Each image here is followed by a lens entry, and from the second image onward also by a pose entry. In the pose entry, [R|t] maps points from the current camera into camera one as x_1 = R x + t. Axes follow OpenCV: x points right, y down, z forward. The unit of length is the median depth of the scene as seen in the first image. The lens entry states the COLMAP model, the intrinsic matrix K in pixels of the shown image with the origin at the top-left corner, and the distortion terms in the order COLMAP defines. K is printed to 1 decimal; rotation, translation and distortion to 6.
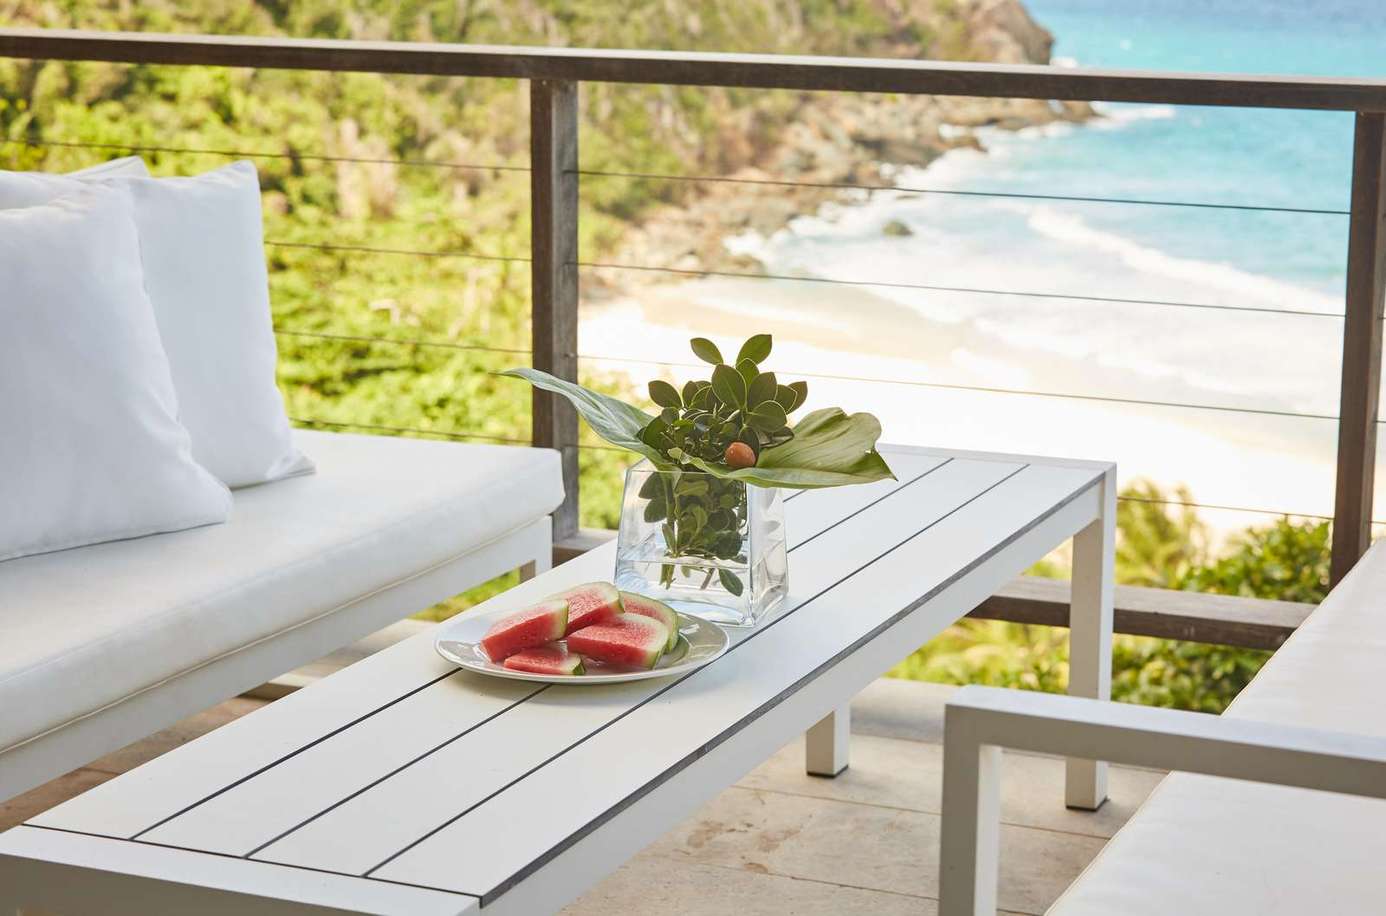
lens RADIAL K [[2965.4, 0, 693.0], [0, 2965.4, 458.0], [0, 0, 1]] dist [0.030611, 0.167512]
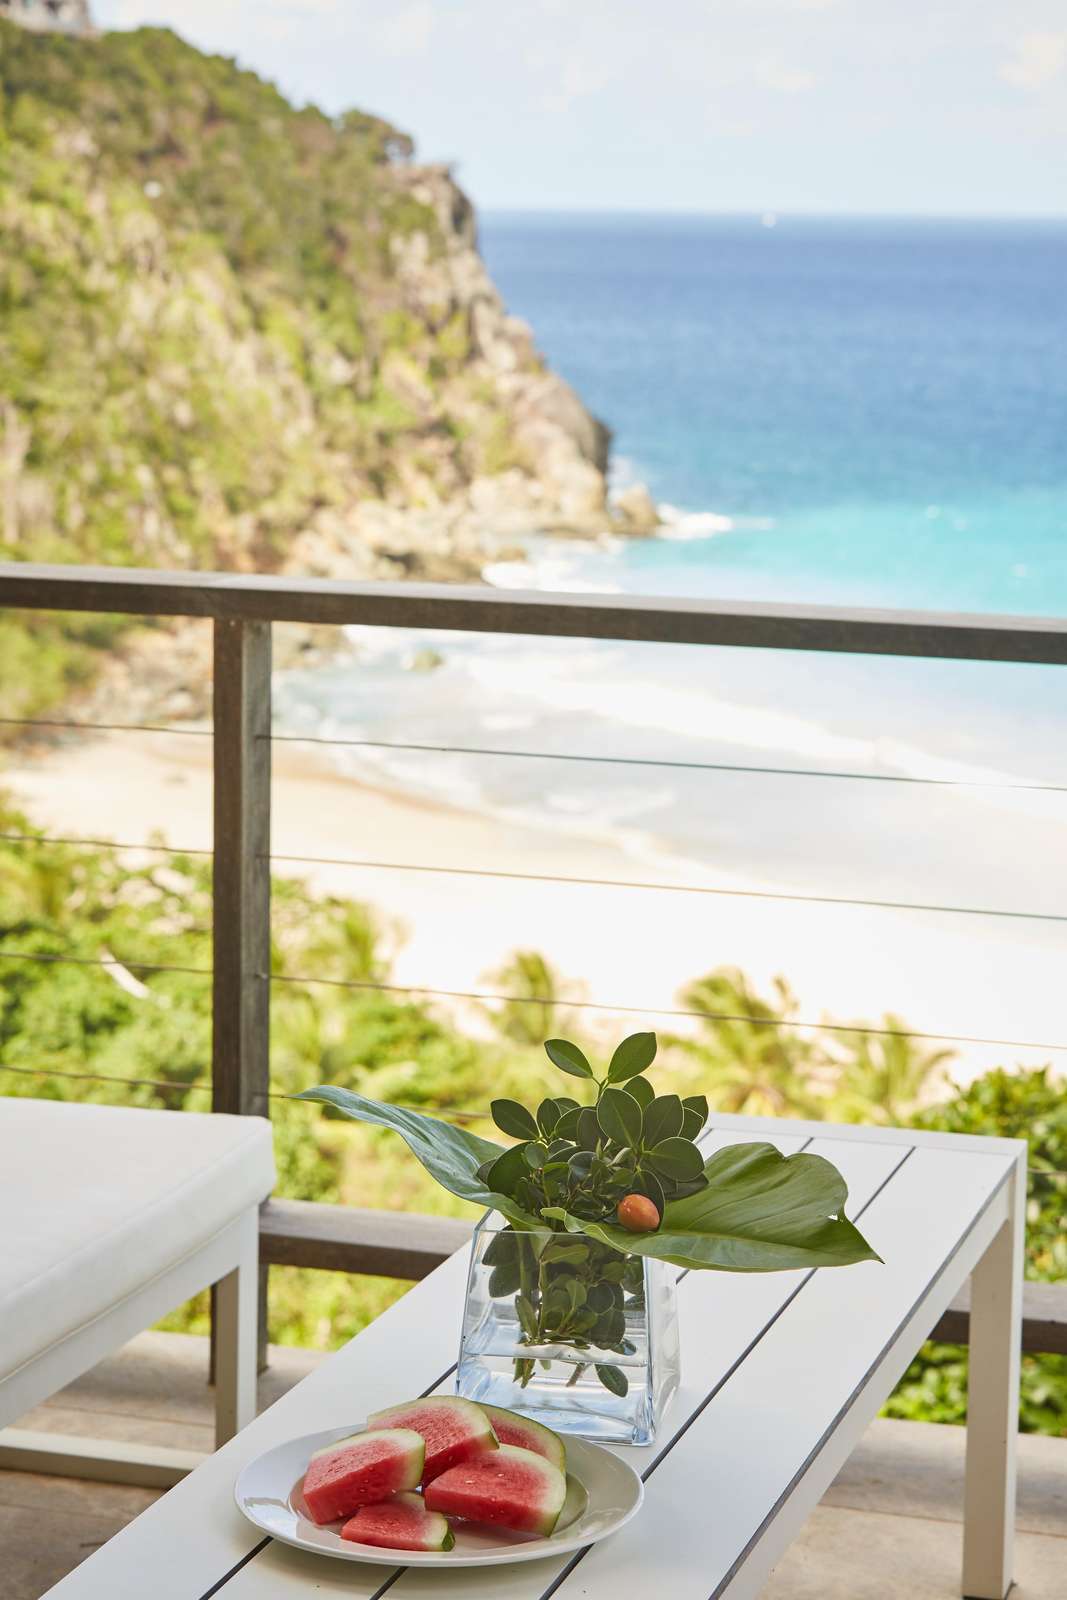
lens RADIAL K [[3561.9, 0, 533.5], [0, 3561.9, 800.0], [0, 0, 1]] dist [0.059250, -0.156412]
pose [[0.995064, -0.005242, 0.099093, -0.064135], [0.008880, 0.999301, -0.036306, -0.047343], [-0.098833, 0.037006, 0.994416, 0.085488]]
